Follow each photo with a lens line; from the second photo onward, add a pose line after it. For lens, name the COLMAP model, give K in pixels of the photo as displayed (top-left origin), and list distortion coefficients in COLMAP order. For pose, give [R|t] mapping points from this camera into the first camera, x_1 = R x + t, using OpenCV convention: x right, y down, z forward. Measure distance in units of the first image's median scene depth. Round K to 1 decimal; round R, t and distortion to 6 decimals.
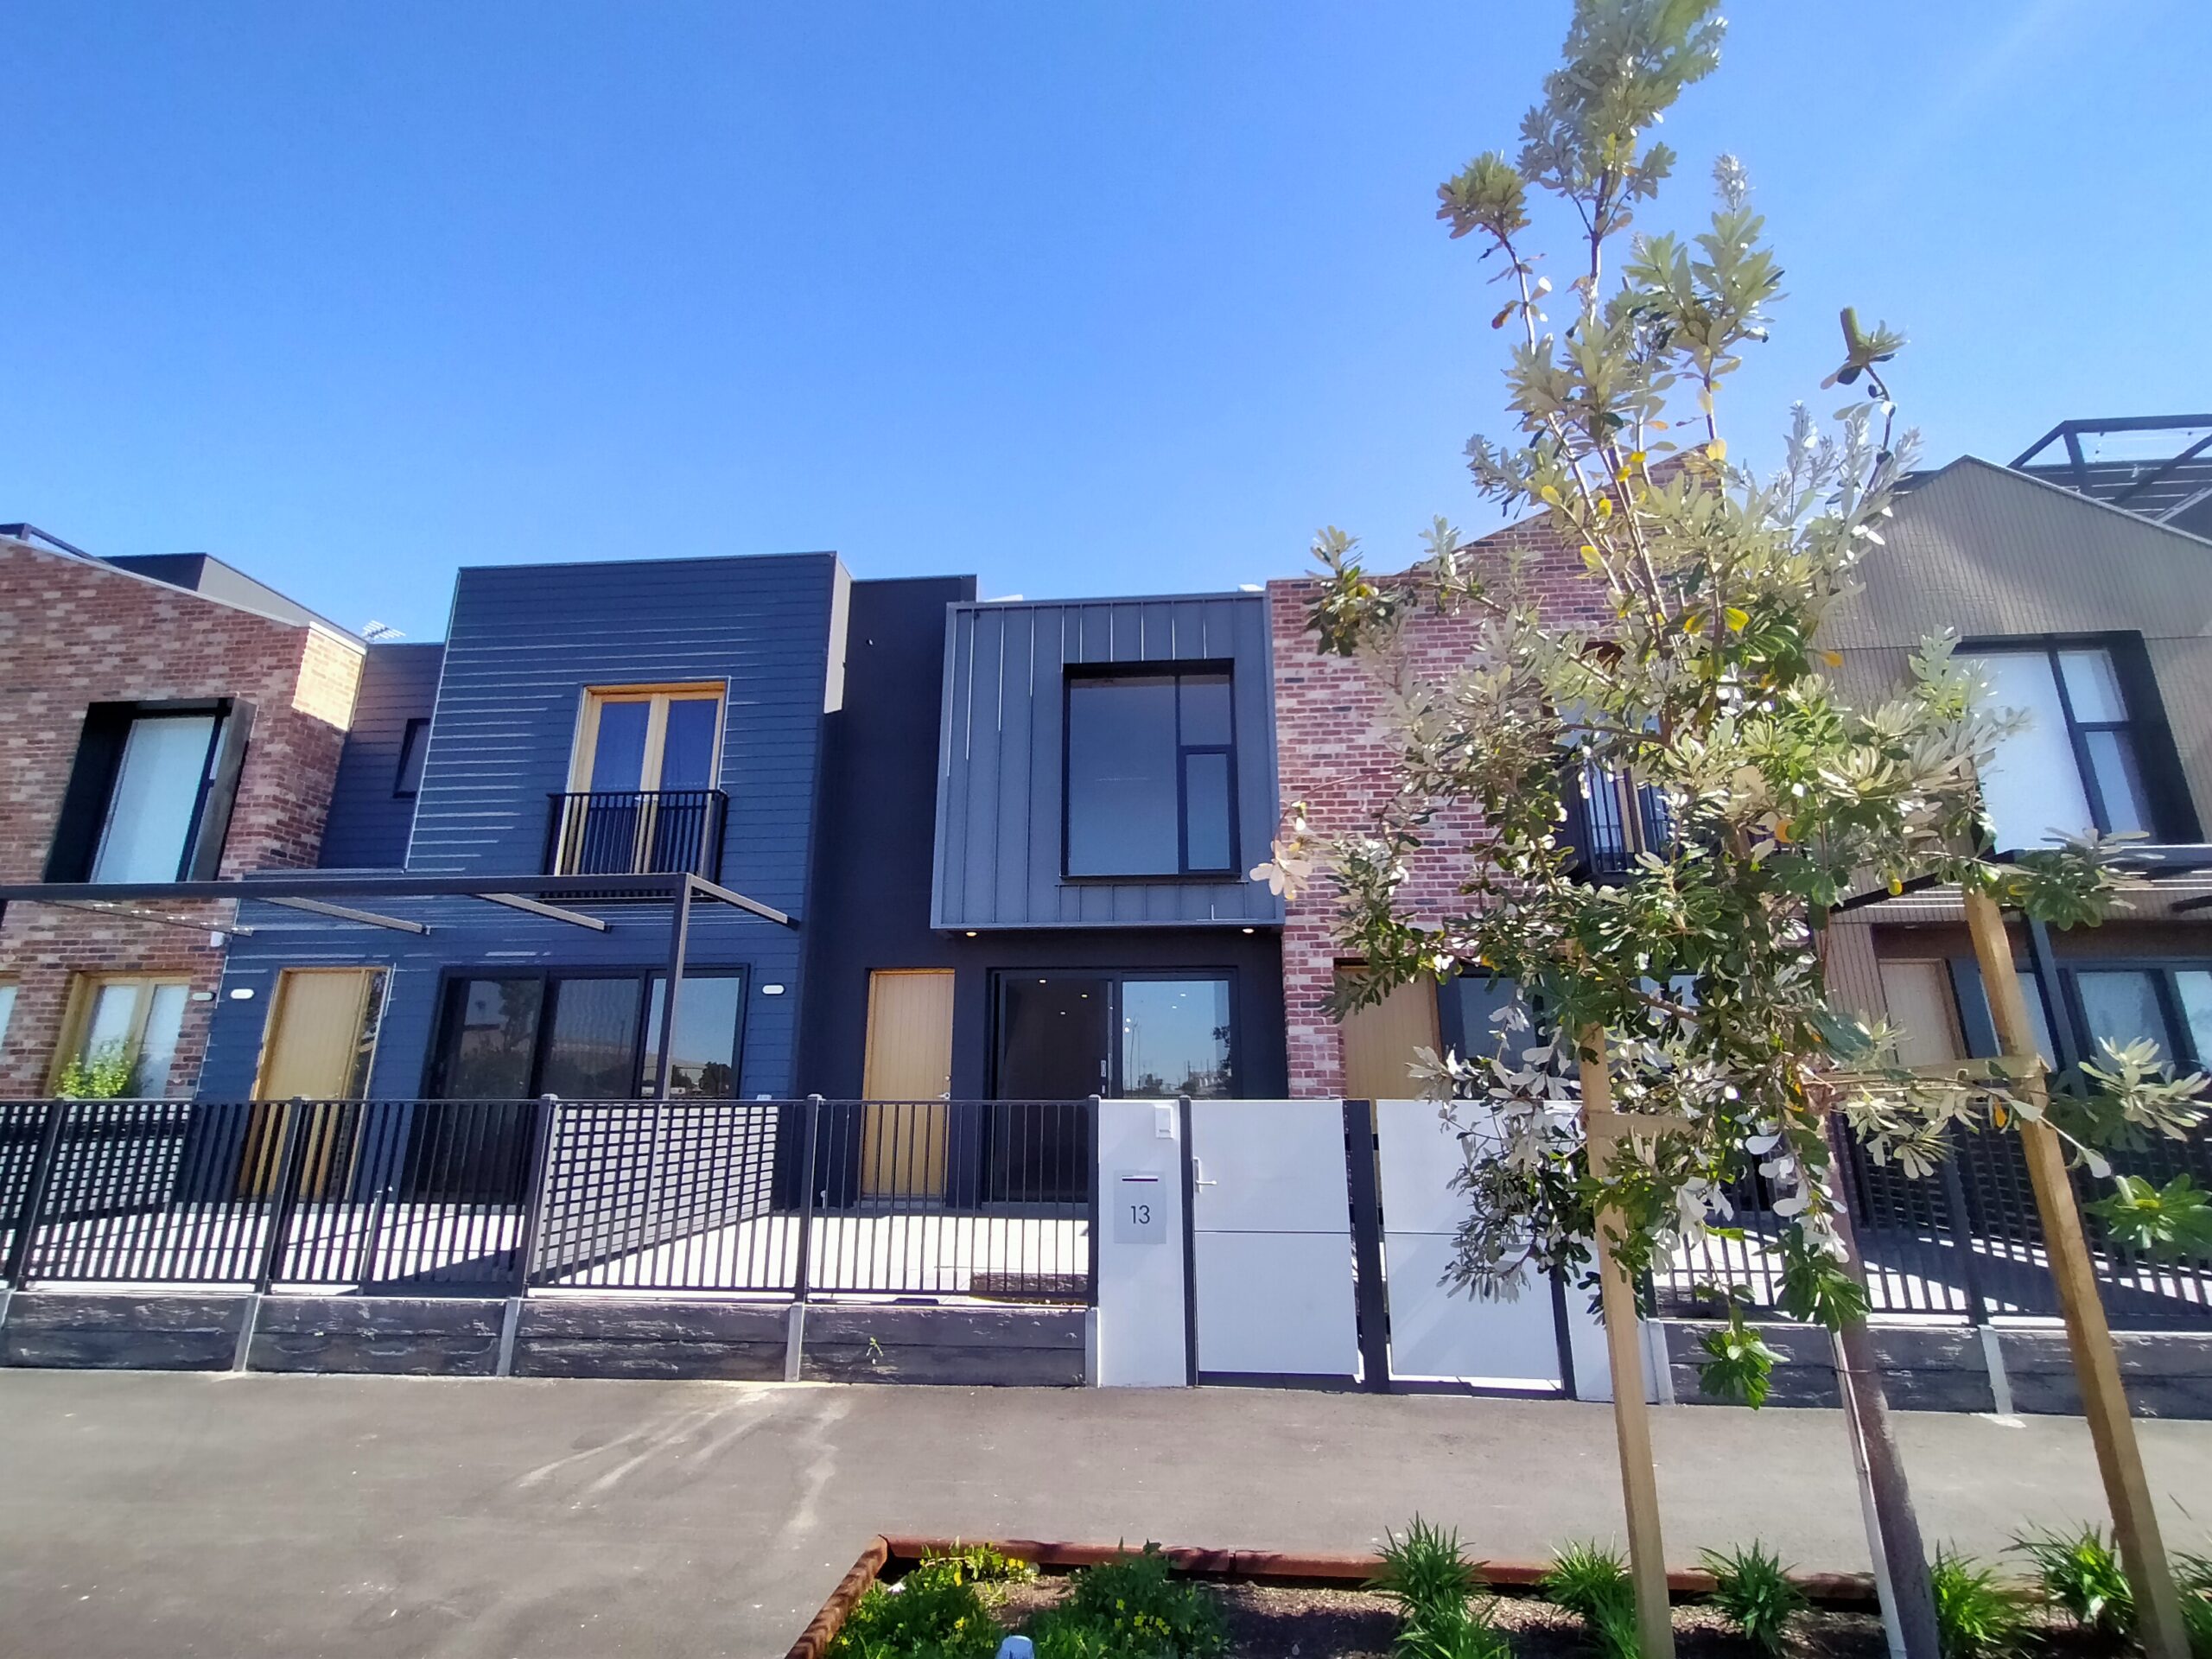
lens RADIAL K [[1011.9, 0, 1099.4], [0, 1011.9, 818.5], [0, 0, 1]] dist [0.003884, -0.000083]
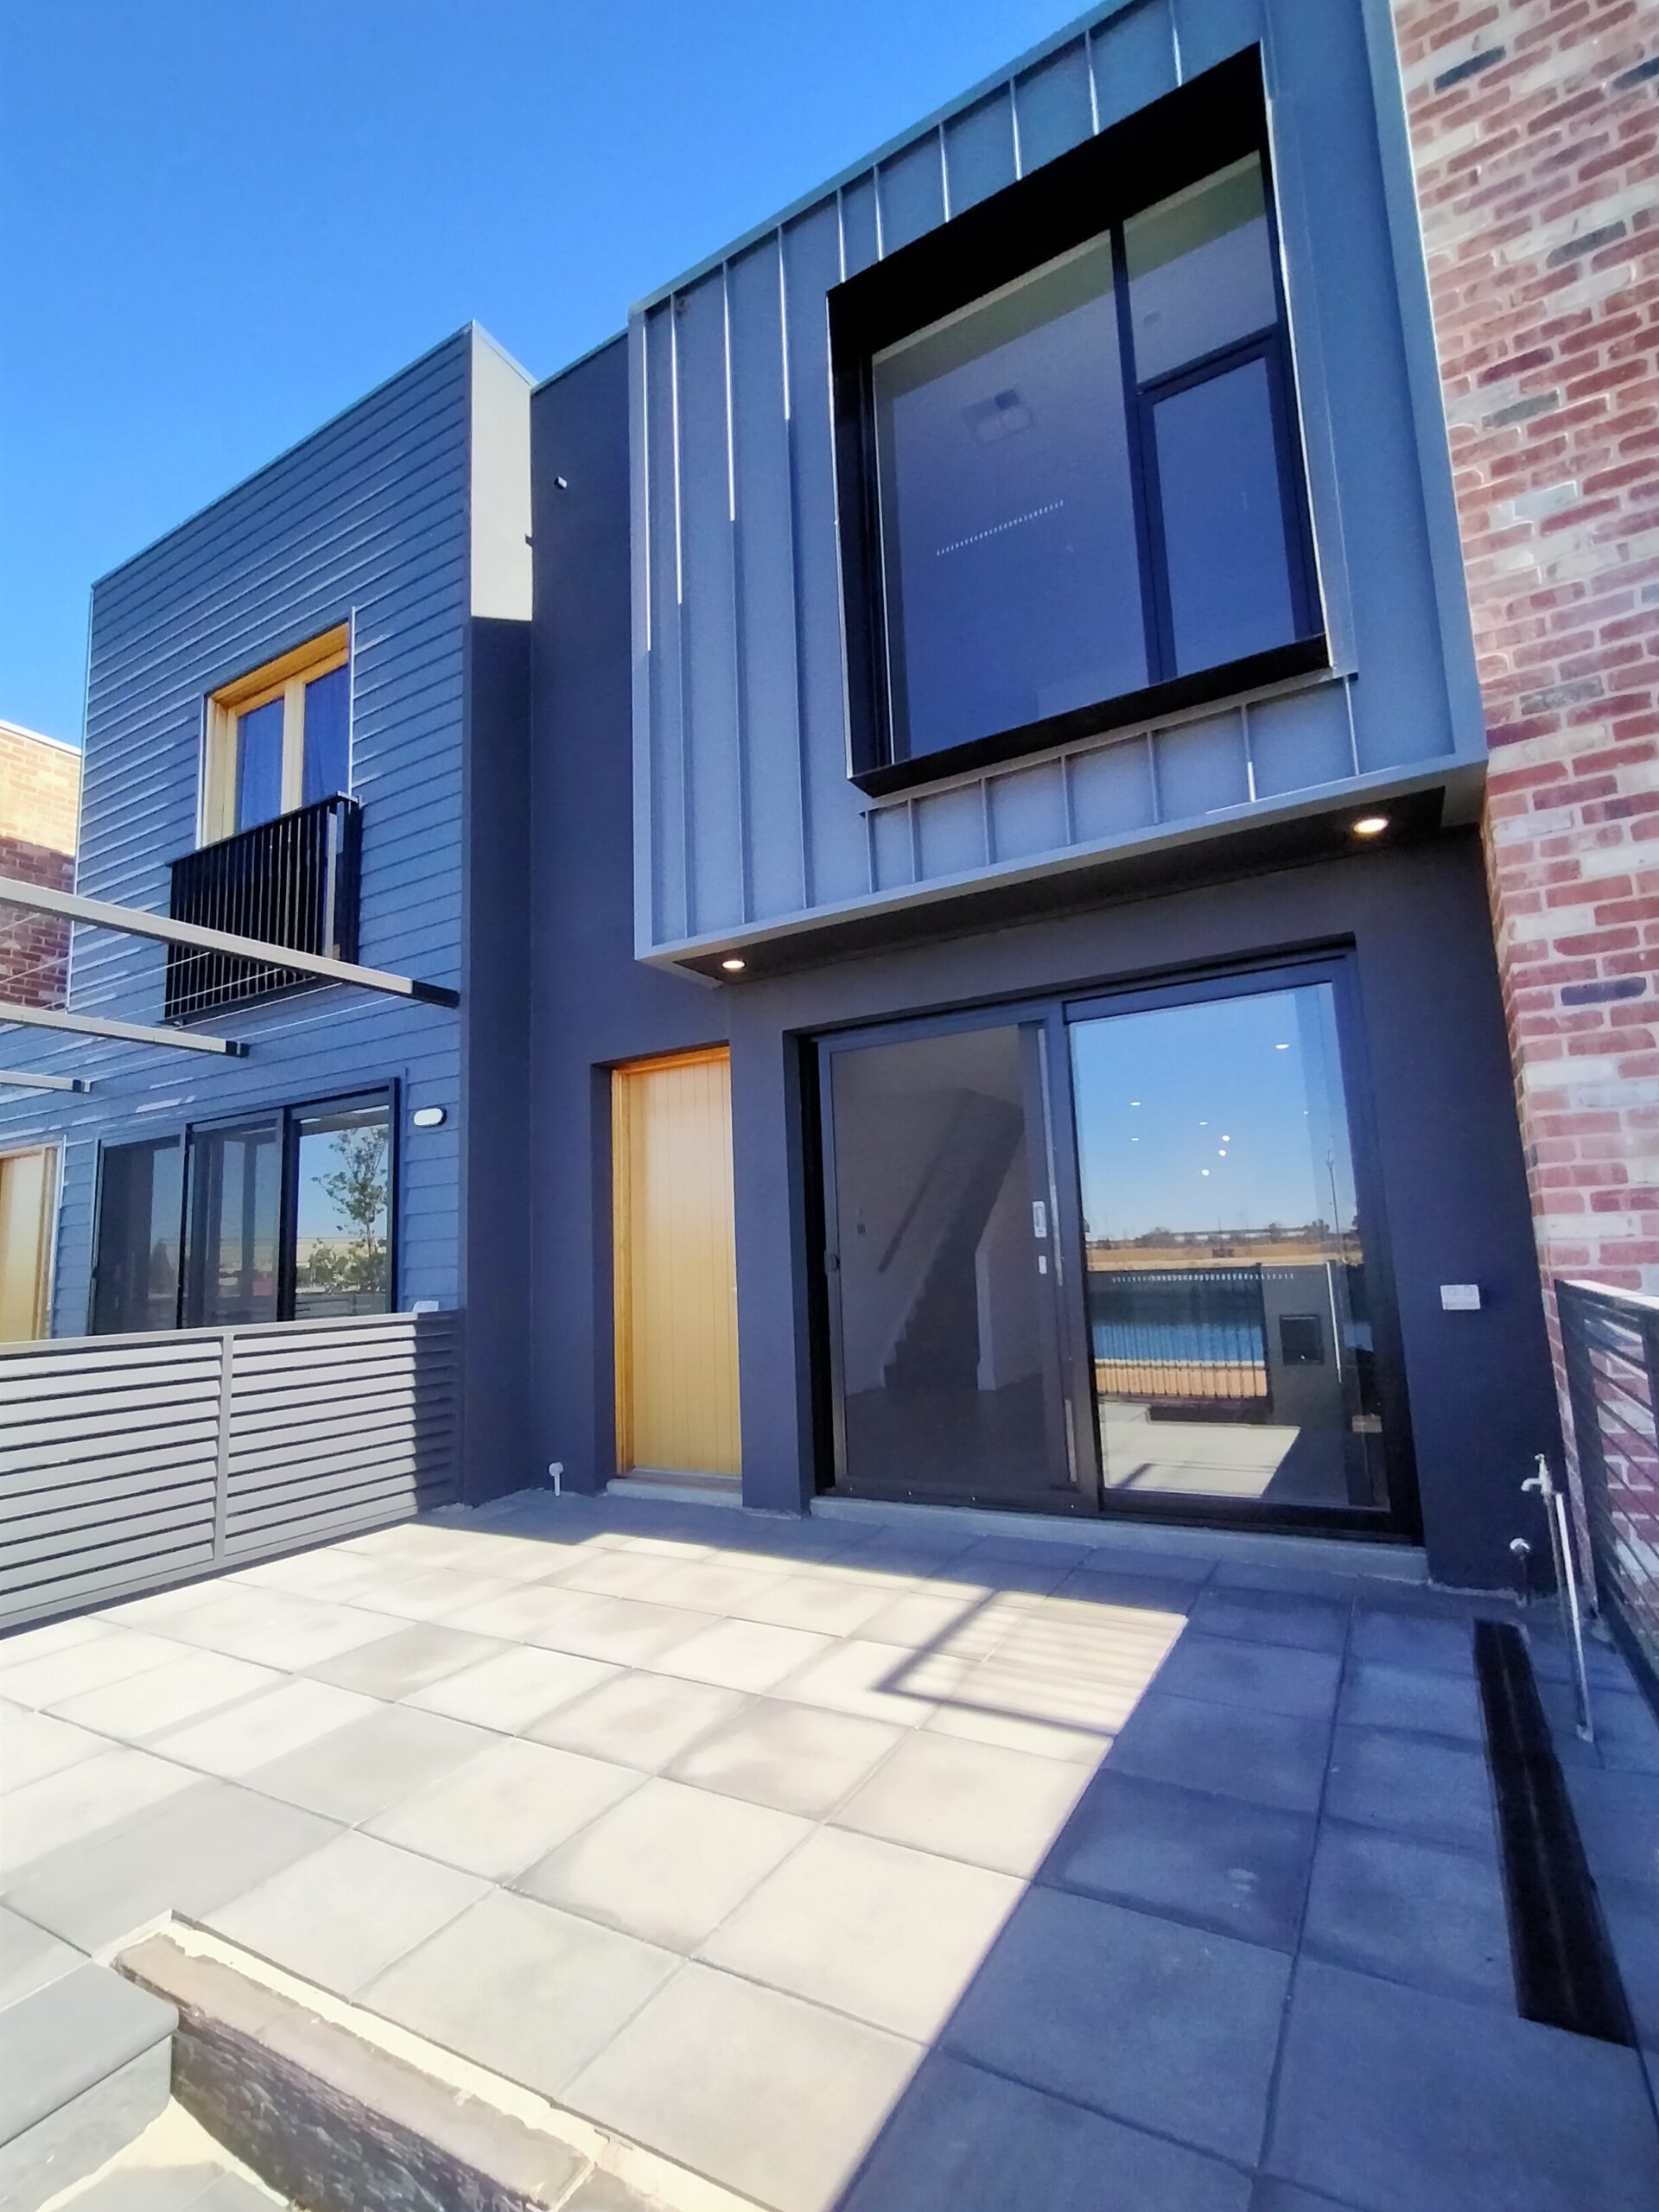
lens RADIAL K [[1011.9, 0, 837.8], [0, 1011.9, 1128.5], [0, 0, 1]] dist [0.003884, -0.000083]
pose [[0.919253, -0.091735, -0.382829, 0.100342], [0.143243, 0.983752, 0.108227, 0.149690], [0.366680, -0.154325, 0.917458, 0.579107]]
